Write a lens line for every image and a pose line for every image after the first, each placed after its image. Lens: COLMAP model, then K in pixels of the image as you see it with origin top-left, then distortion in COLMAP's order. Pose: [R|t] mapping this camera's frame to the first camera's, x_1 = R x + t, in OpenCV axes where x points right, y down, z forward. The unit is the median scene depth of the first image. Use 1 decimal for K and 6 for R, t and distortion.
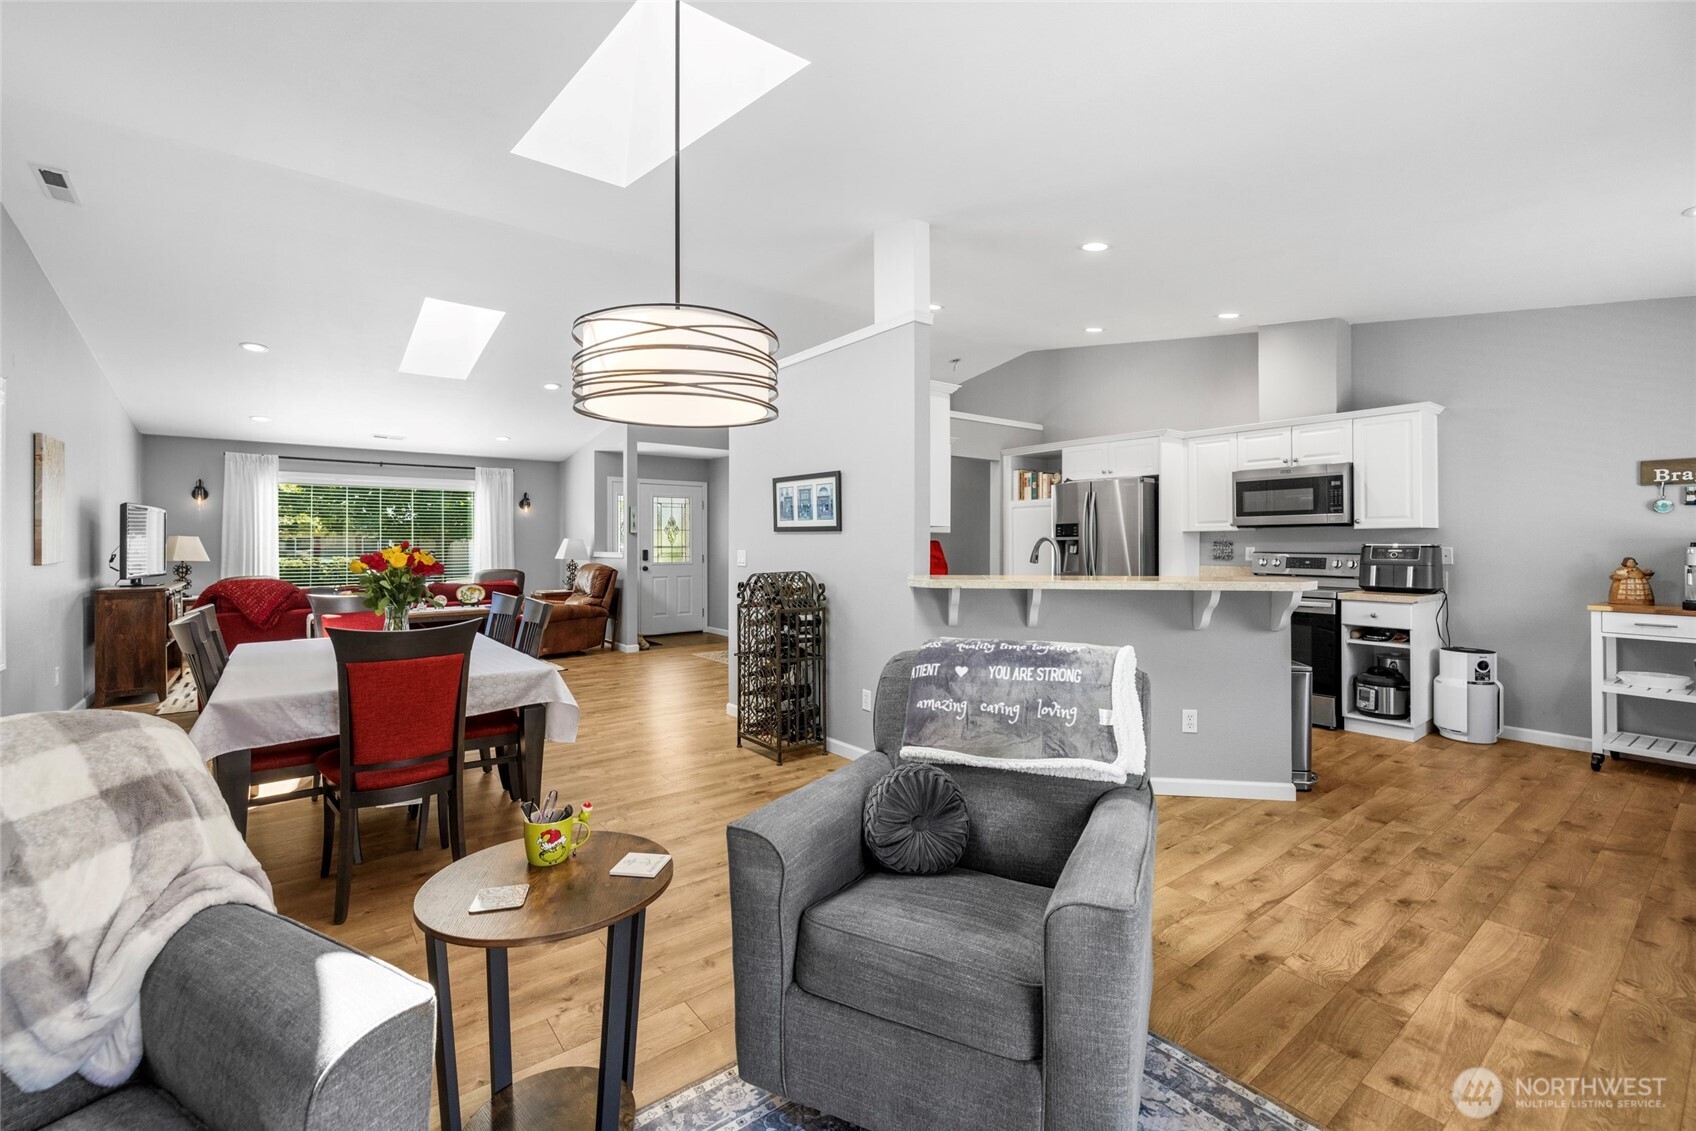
lens RADIAL K [[719.5, 0, 834.7], [0, 719.5, 537.1], [0, 0, 1]] dist [0.002488, -0.001045]
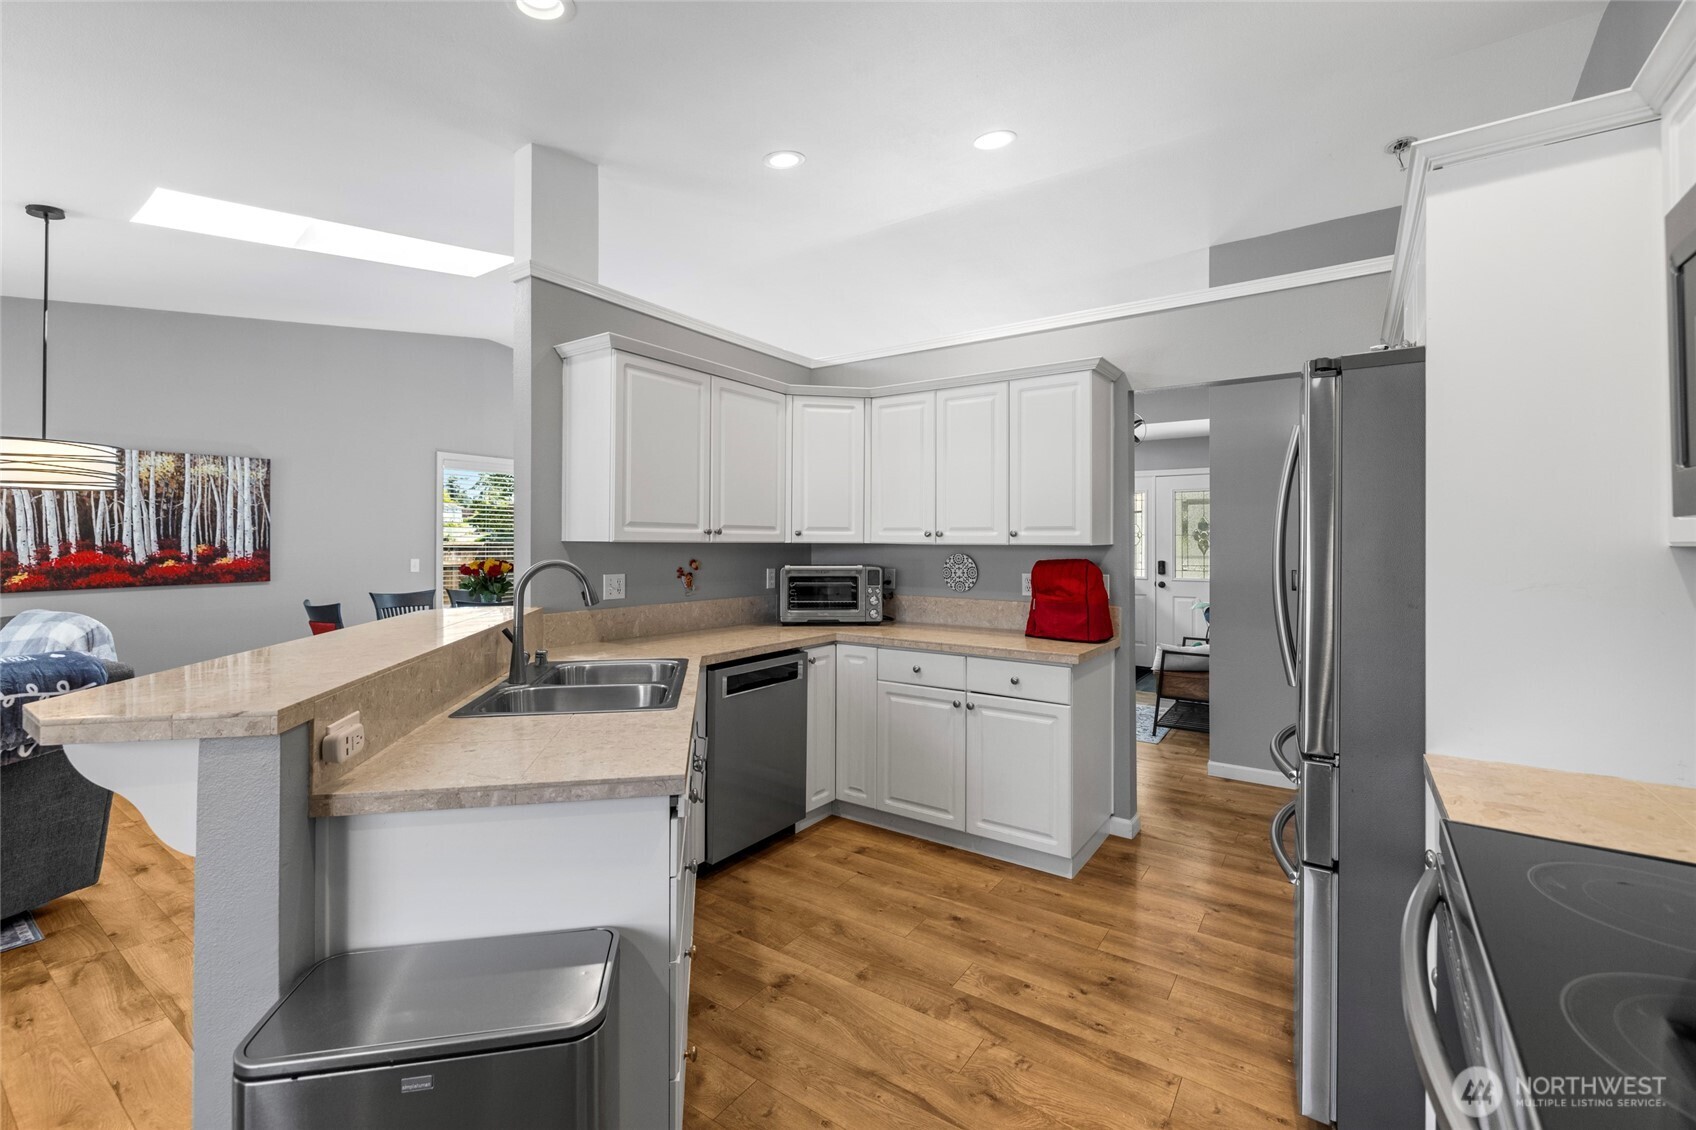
lens RADIAL K [[719.5, 0, 848.5], [0, 719.5, 536.3], [0, 0, 1]] dist [0.002488, -0.001045]
pose [[0.312218, -0.005803, -0.949993, 0.669788], [0.003016, 0.999982, -0.005117, -0.011446], [0.950006, -0.001268, 0.312230, 0.770612]]
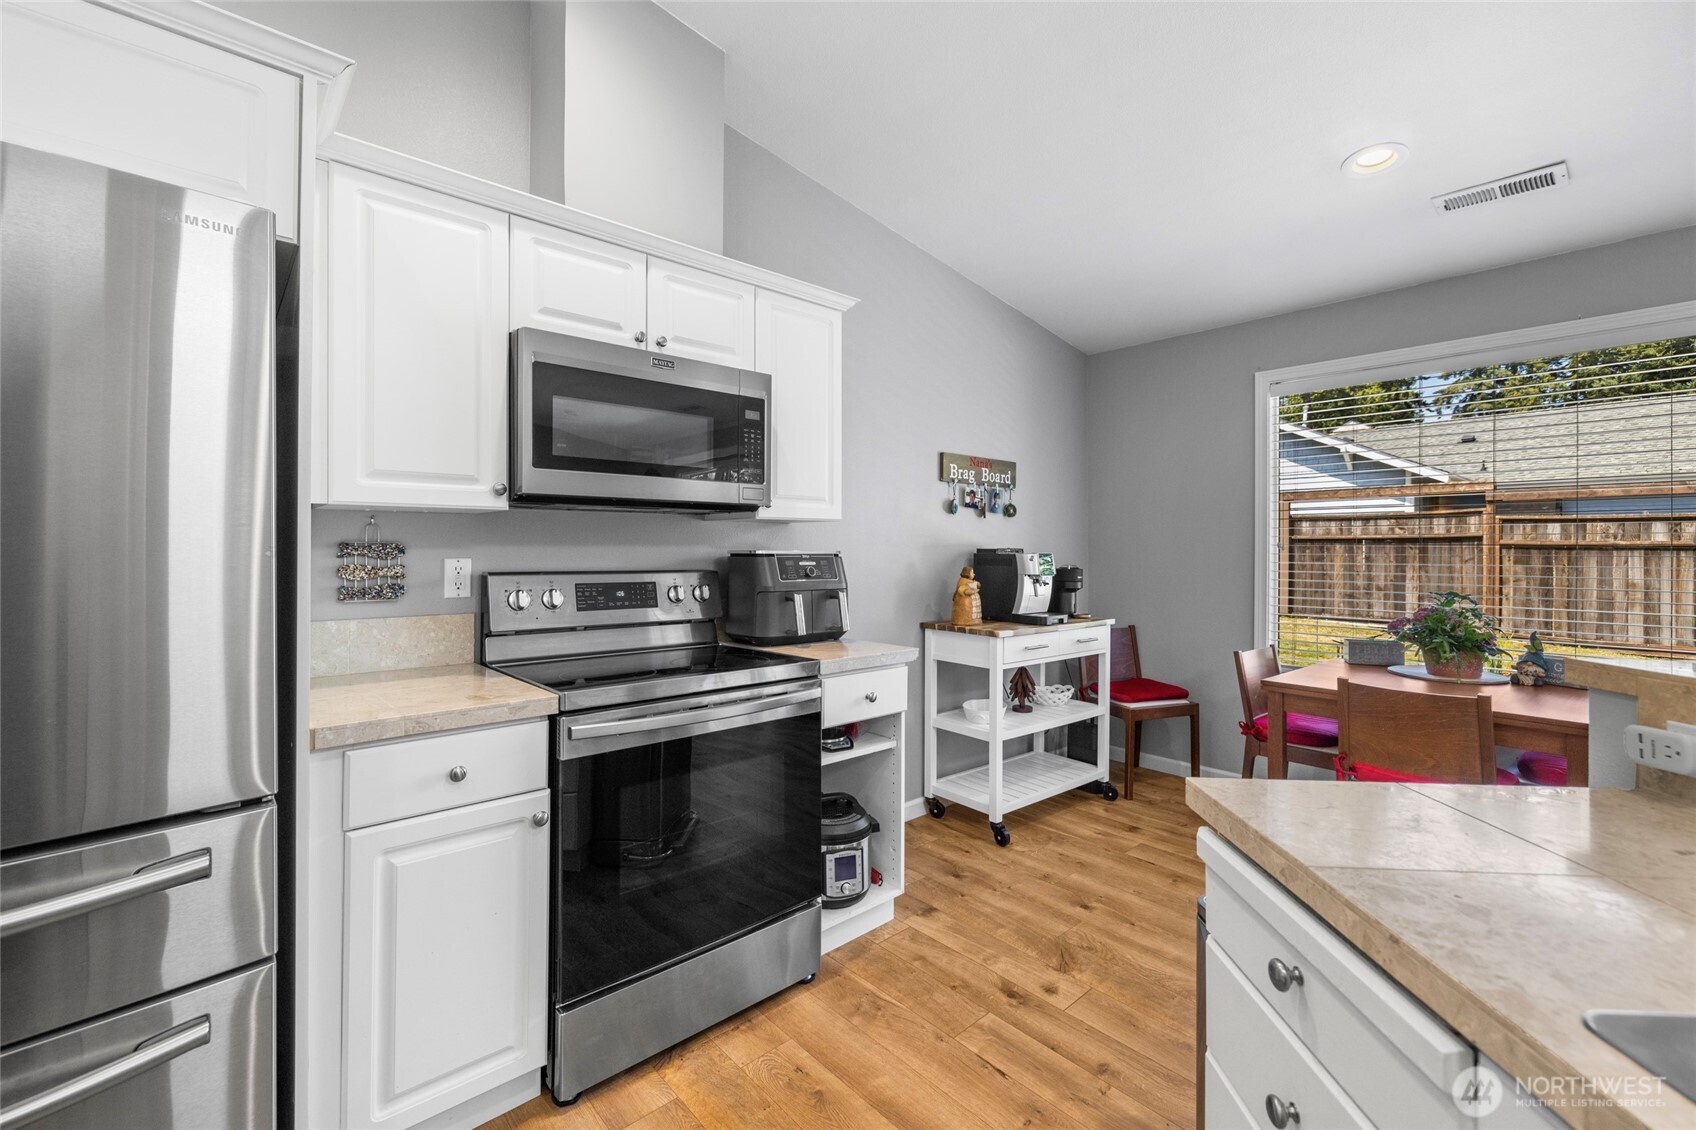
lens RADIAL K [[719.5, 0, 824.8], [0, 719.5, 543.4], [0, 0, 1]] dist [0.002488, -0.001045]
pose [[-0.086168, 0.009216, 0.996238, 0.226201], [-0.009655, 0.999903, -0.010085, 0.008582], [-0.996234, -0.010488, -0.086071, 0.916080]]
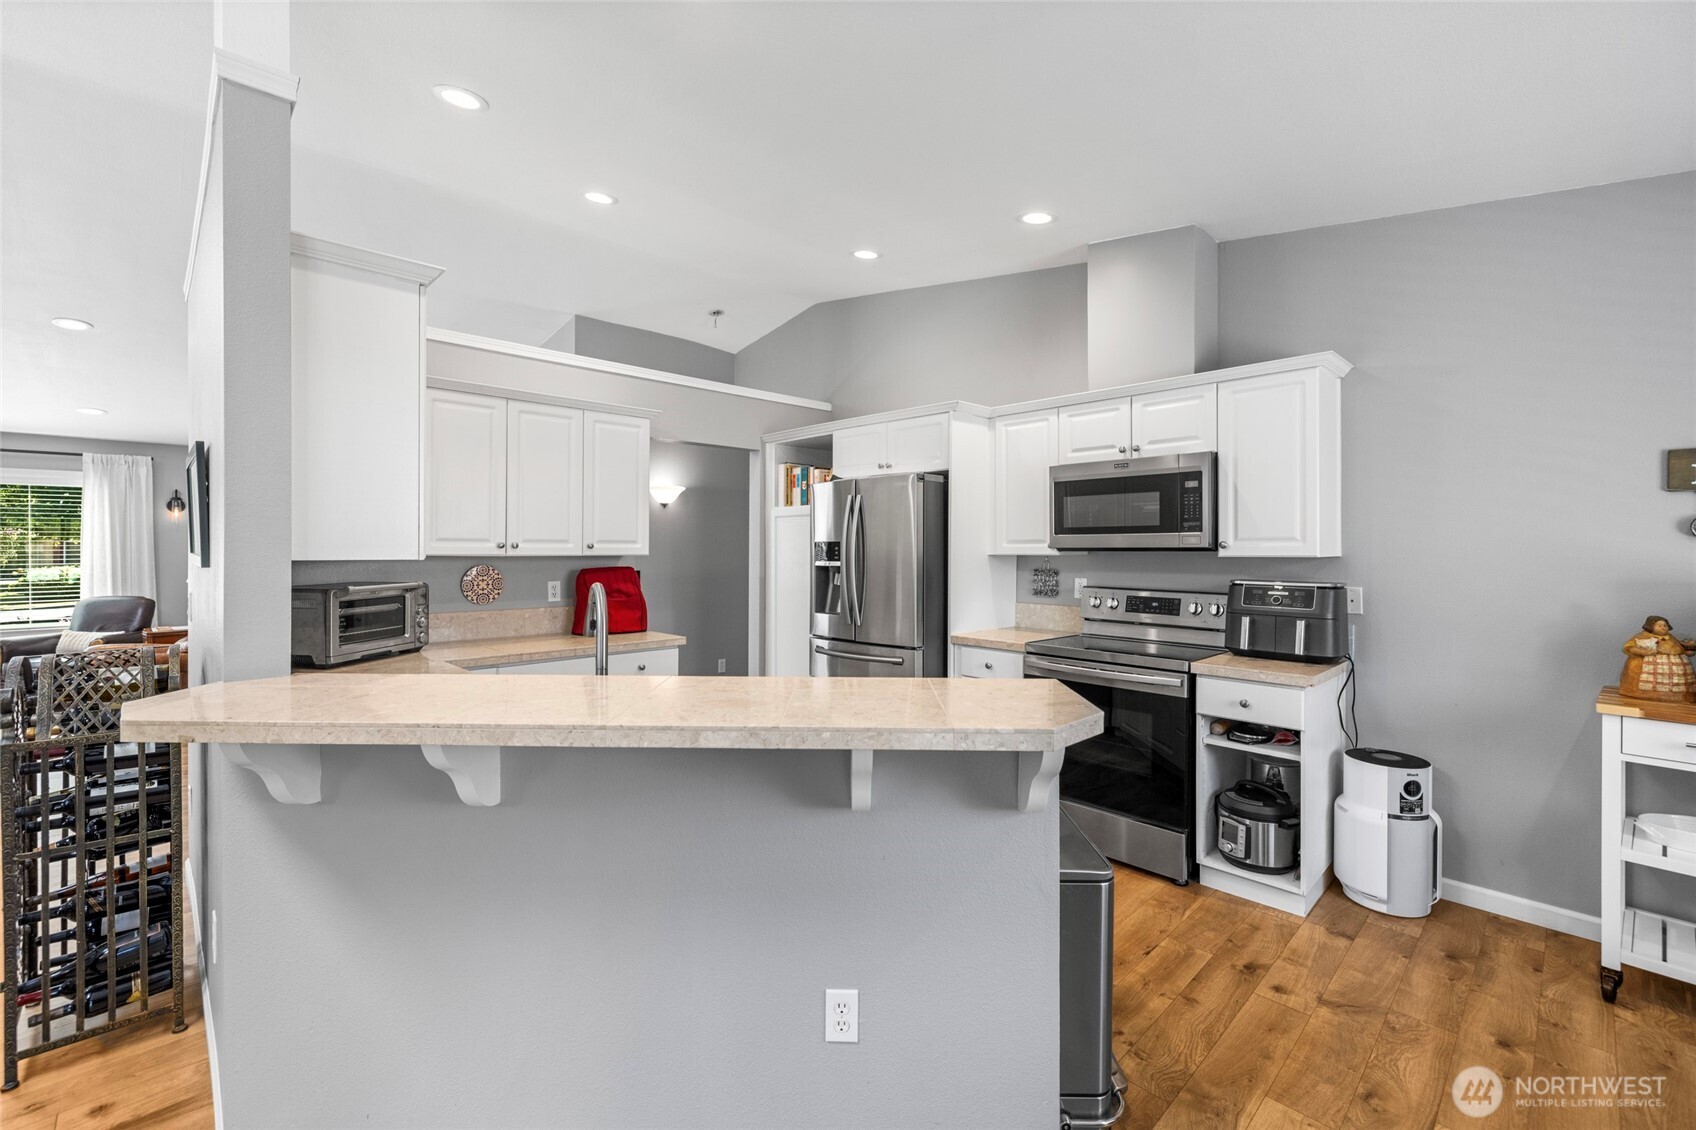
lens RADIAL K [[719.5, 0, 836.2], [0, 719.5, 543.5], [0, 0, 1]] dist [0.002488, -0.001045]
pose [[0.993791, 0.003931, 0.111193, 0.291908], [-0.004140, 0.999990, 0.001641, -0.020728], [-0.111186, -0.002091, 0.993797, 0.375992]]
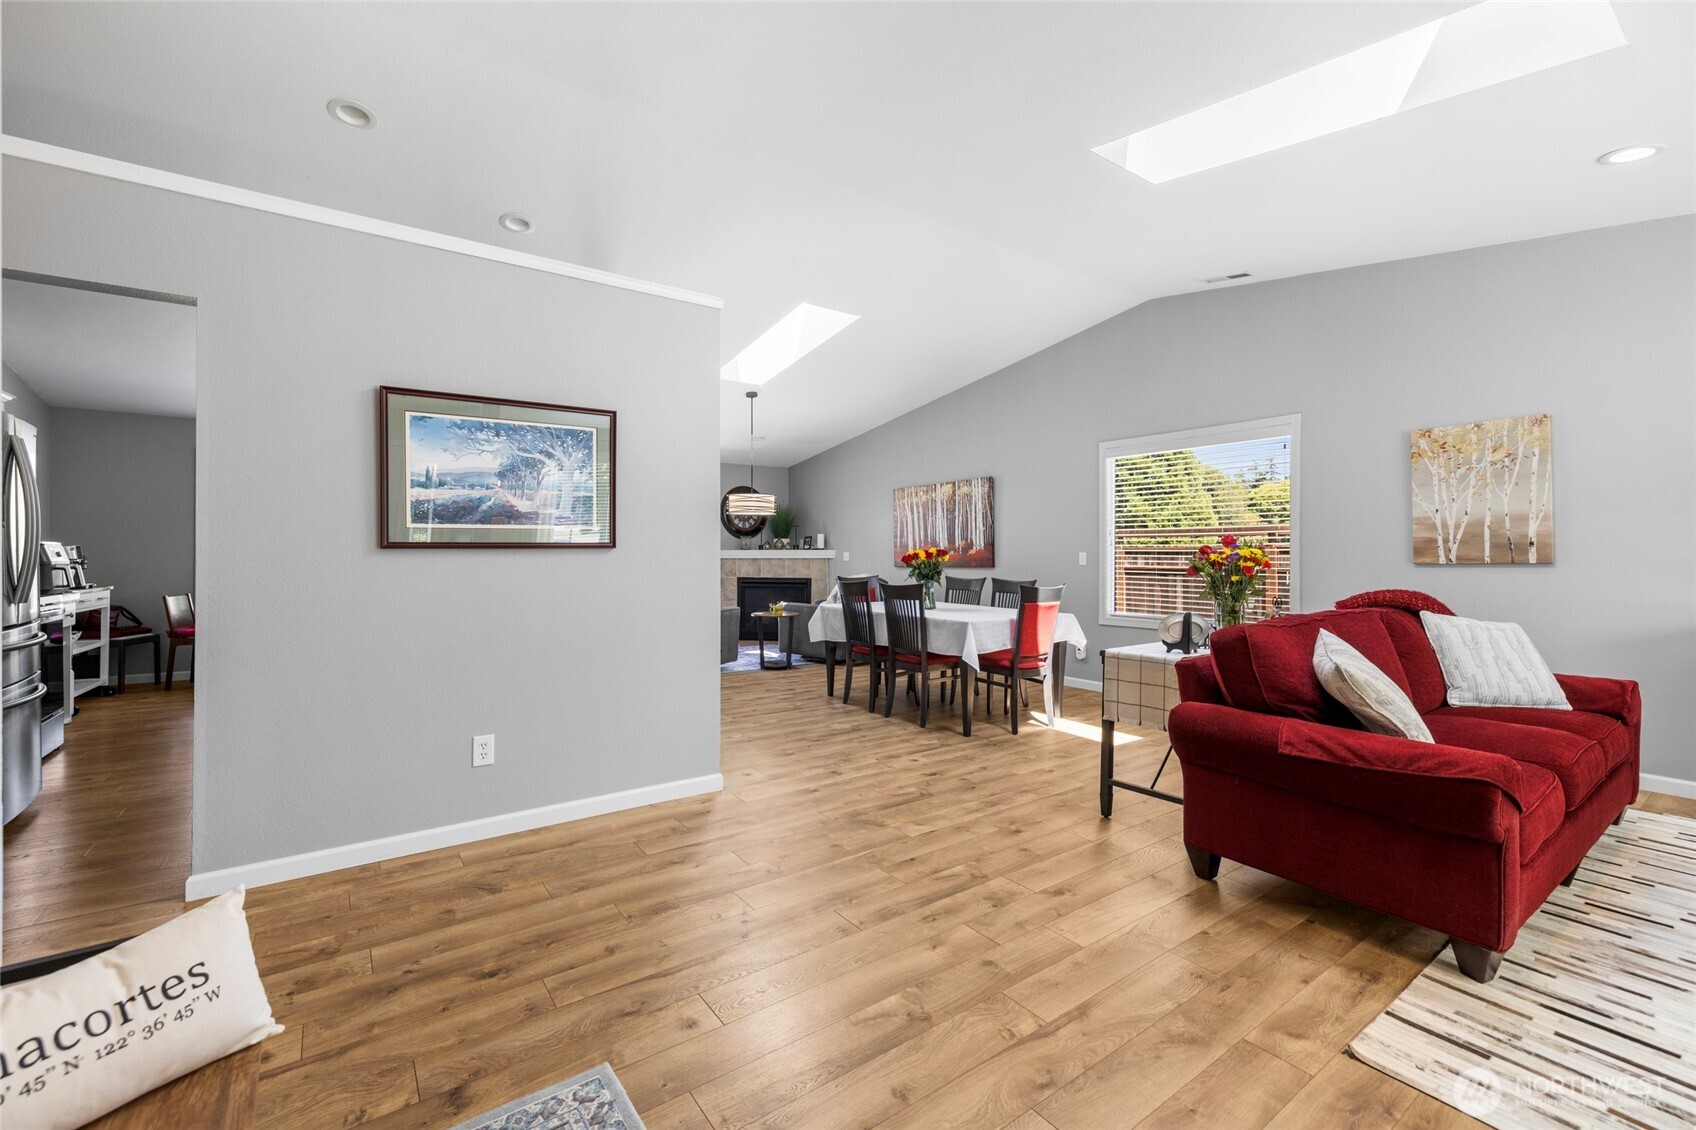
lens RADIAL K [[719.5, 0, 844.3], [0, 719.5, 552.9], [0, 0, 1]] dist [0.002488, -0.001045]
pose [[-0.999637, 0.001727, 0.026901, -0.281239], [0.001481, 0.999957, -0.009173, 0.028144], [-0.026916, -0.009130, -0.999596, 1.660405]]
